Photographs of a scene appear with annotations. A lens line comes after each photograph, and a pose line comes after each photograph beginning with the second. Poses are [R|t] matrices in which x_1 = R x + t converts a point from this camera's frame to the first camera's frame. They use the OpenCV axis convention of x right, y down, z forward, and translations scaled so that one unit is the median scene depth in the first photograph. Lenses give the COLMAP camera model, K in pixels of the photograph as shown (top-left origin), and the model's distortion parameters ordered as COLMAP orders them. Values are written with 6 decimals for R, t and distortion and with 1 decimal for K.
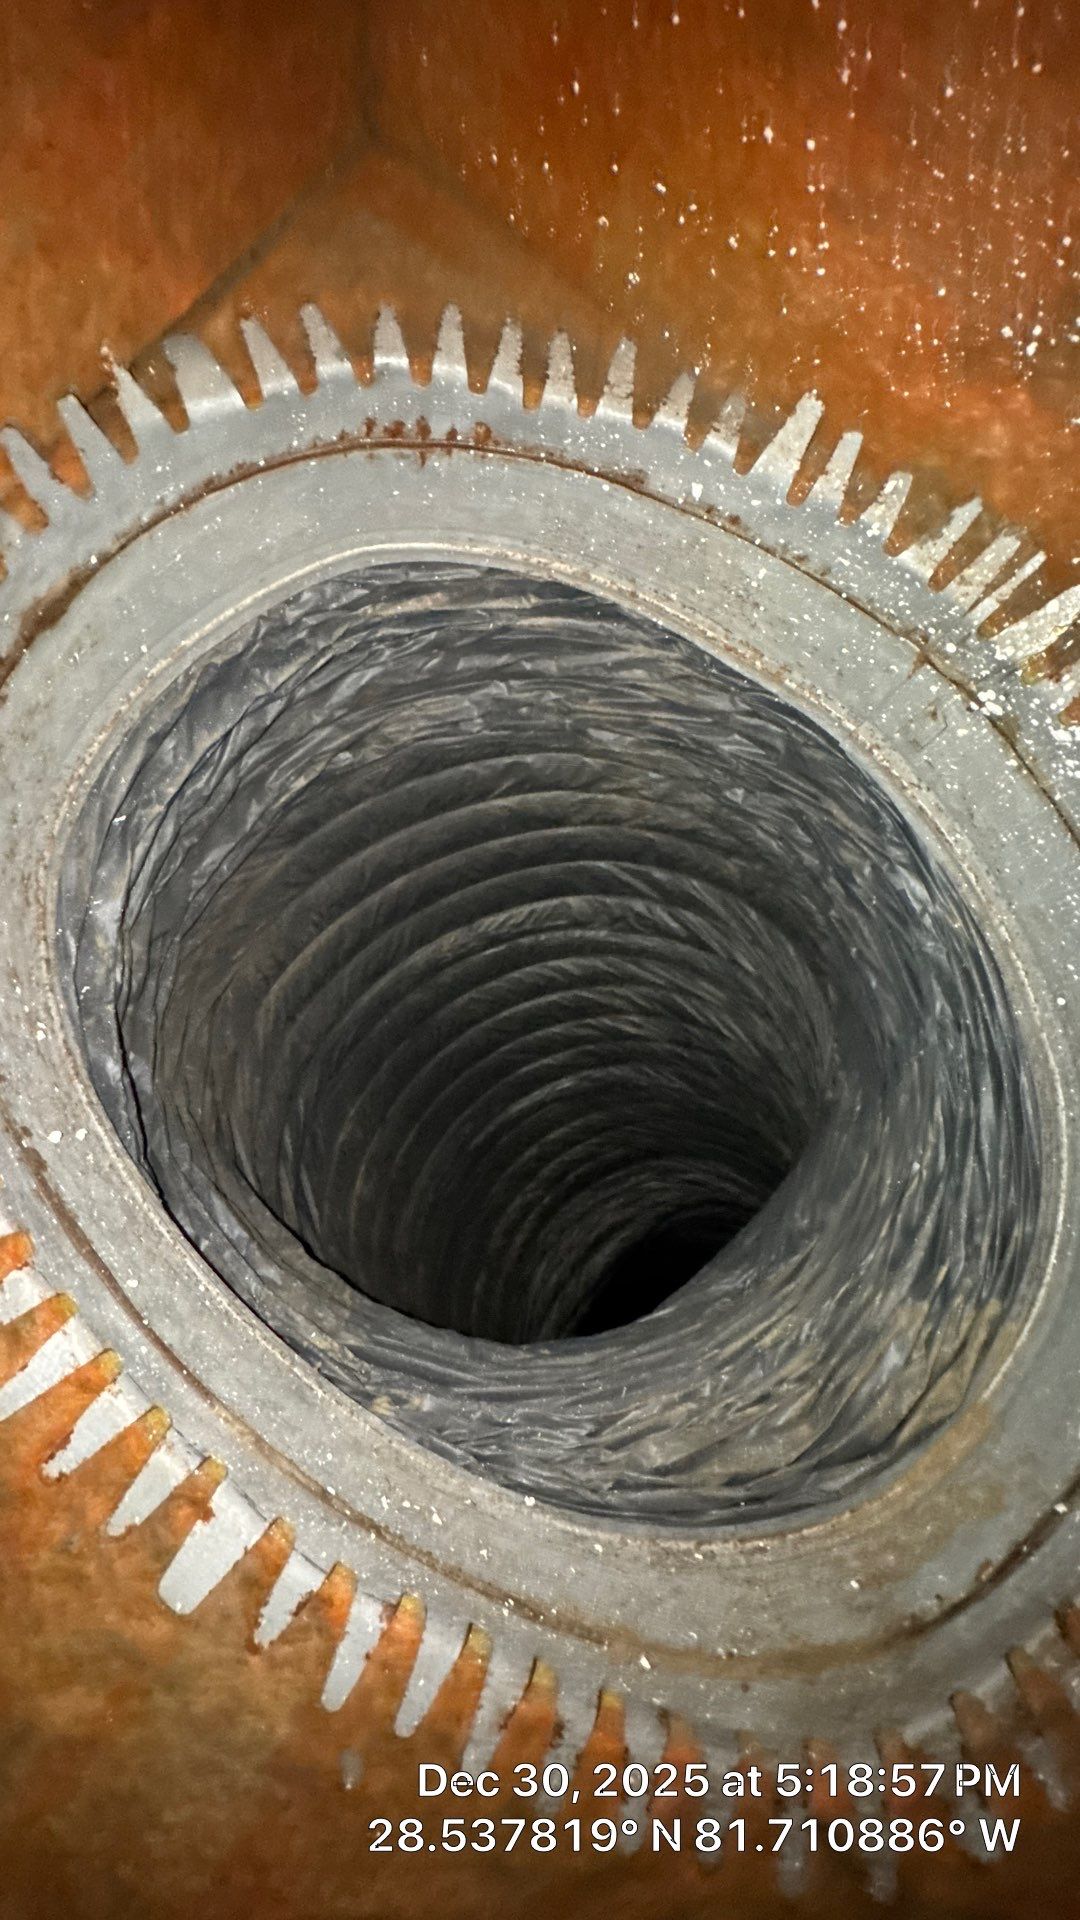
lens RADIAL K [[761.9, 0, 544.1], [0, 761.9, 959.6], [0, 0, 1]] dist [-0.008171, 0.000879]
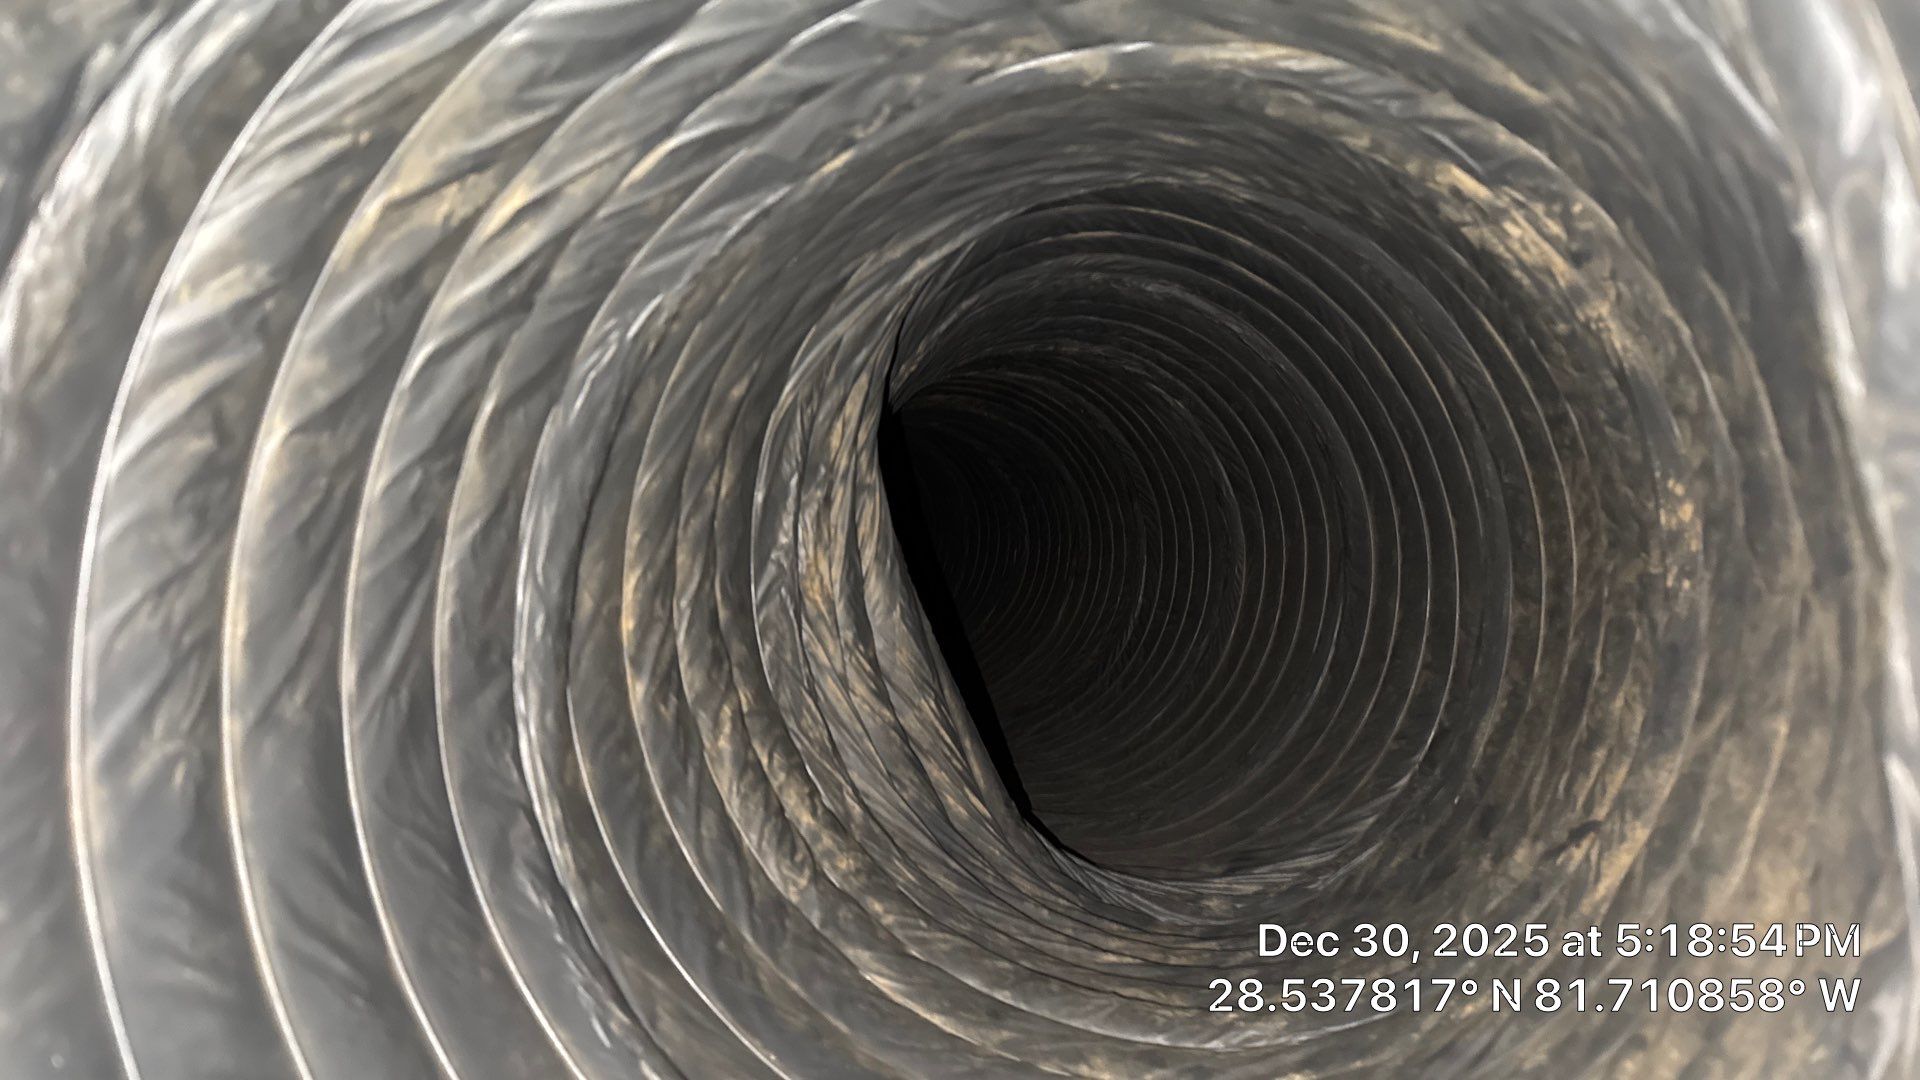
lens RADIAL K [[1343.2, 0, 966.0], [0, 1343.2, 529.4], [0, 0, 1]] dist [0.058638, -0.078311]
pose [[0.438382, -0.877737, 0.193389, -0.004120], [0.664448, 0.461386, 0.587905, -0.049087], [-0.605253, -0.129230, 0.785474, 0.613729]]
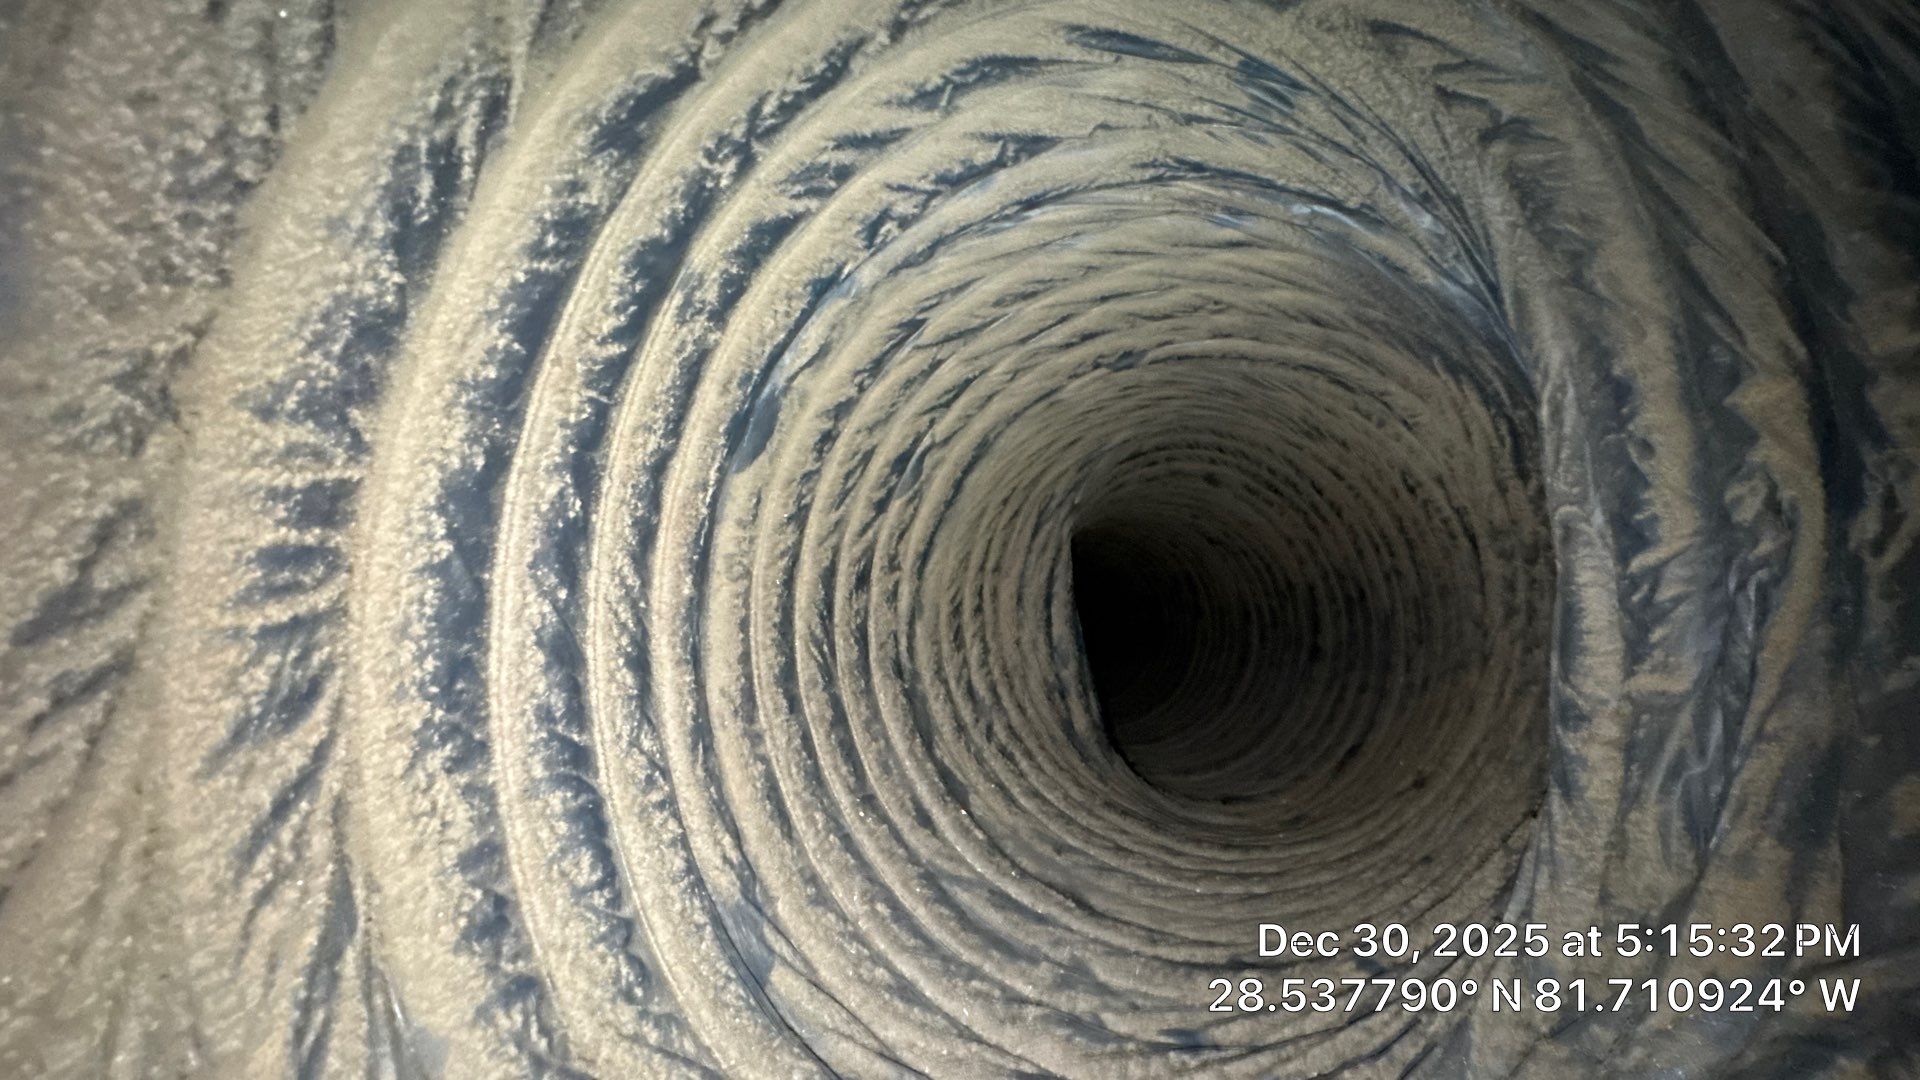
lens RADIAL K [[761.9, 0, 960.3], [0, 761.9, 541.6], [0, 0, 1]] dist [-0.008171, 0.000879]
pose [[0.631362, -0.751975, 0.189514, -0.124289], [0.646084, 0.645220, 0.407758, -0.088388], [-0.428902, -0.135001, 0.893207, 0.508961]]
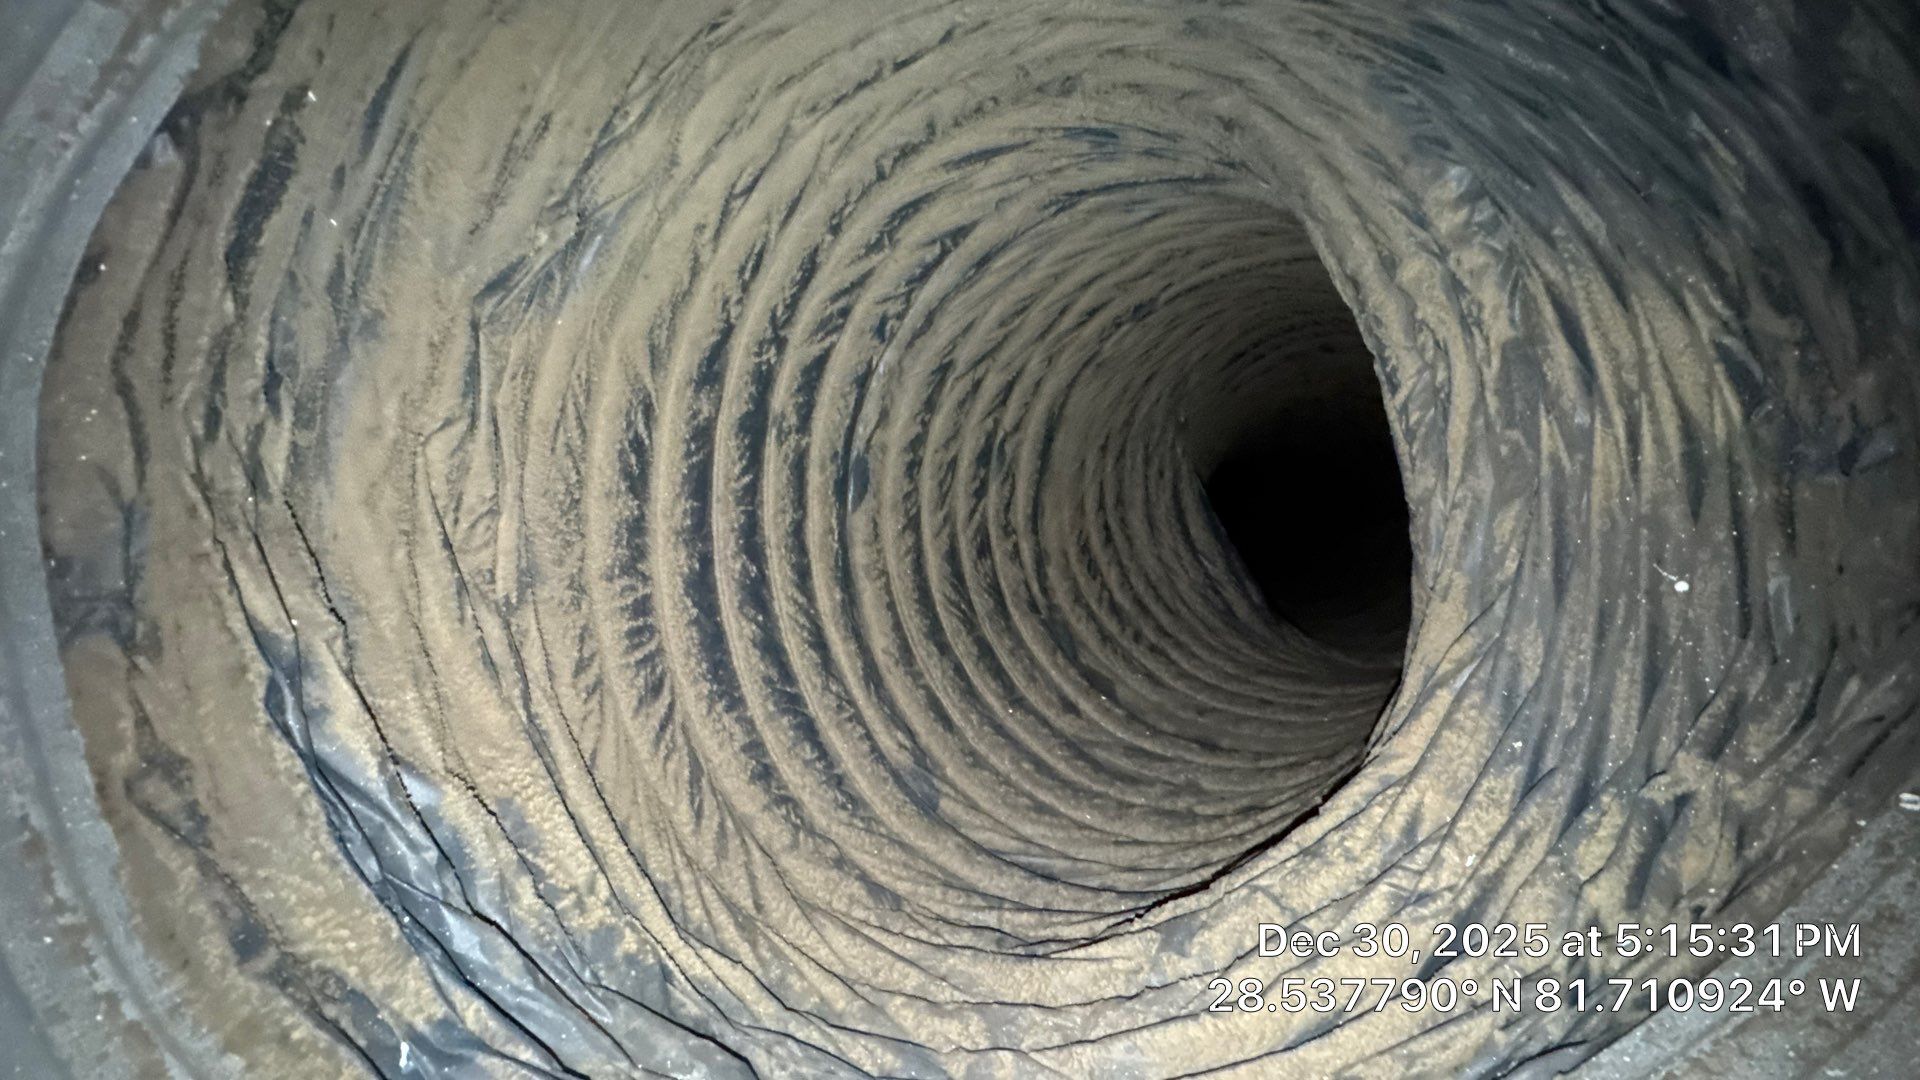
lens RADIAL K [[761.9, 0, 962.0], [0, 761.9, 540.6], [0, 0, 1]] dist [-0.008171, 0.000879]
pose [[0.402854, -0.914865, -0.027043, -0.043717], [0.900408, 0.390841, 0.191071, -0.042696], [-0.164235, -0.101324, 0.981204, 0.234406]]
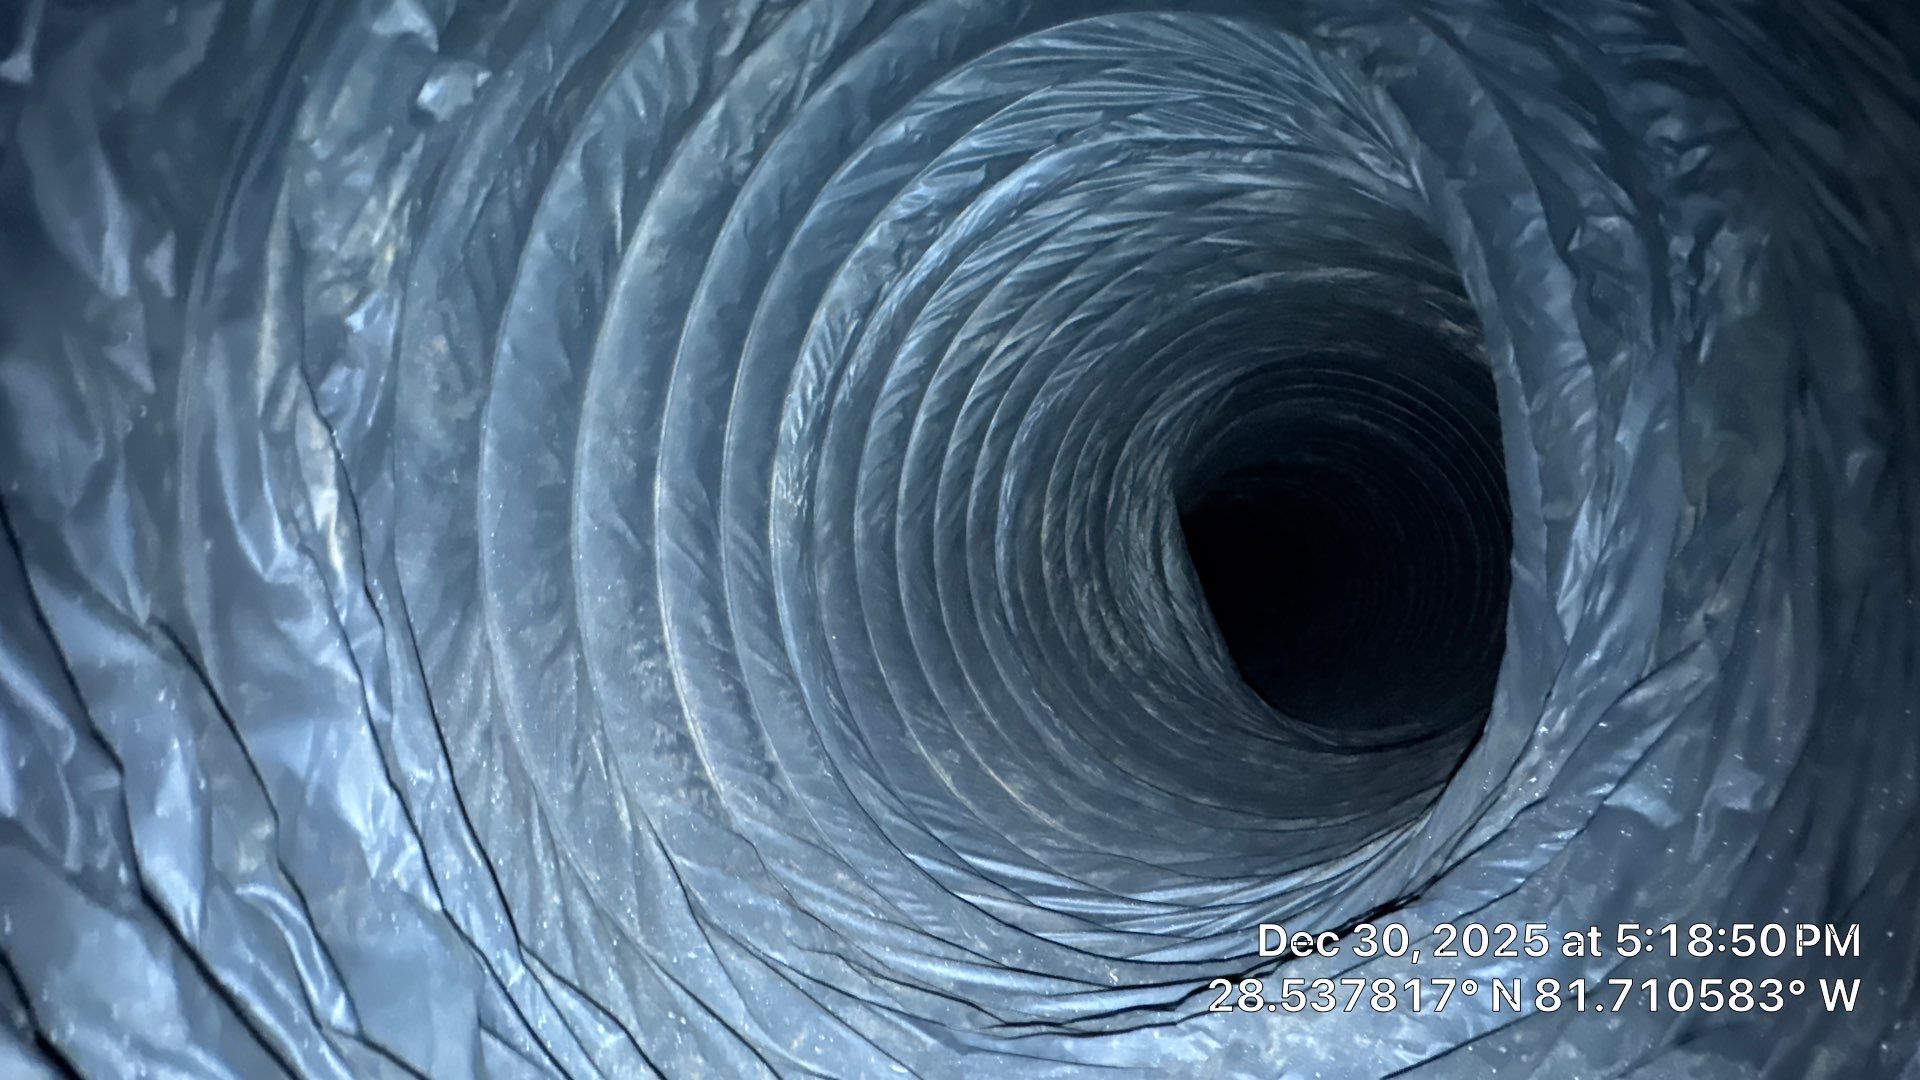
lens RADIAL K [[761.9, 0, 962.2], [0, 761.9, 537.5], [0, 0, 1]] dist [-0.008171, 0.000879]
pose [[0.544615, -0.836231, 0.064127, -0.119402], [0.803917, 0.542297, 0.244197, -0.037141], [-0.238981, -0.081440, 0.967603, 0.354936]]
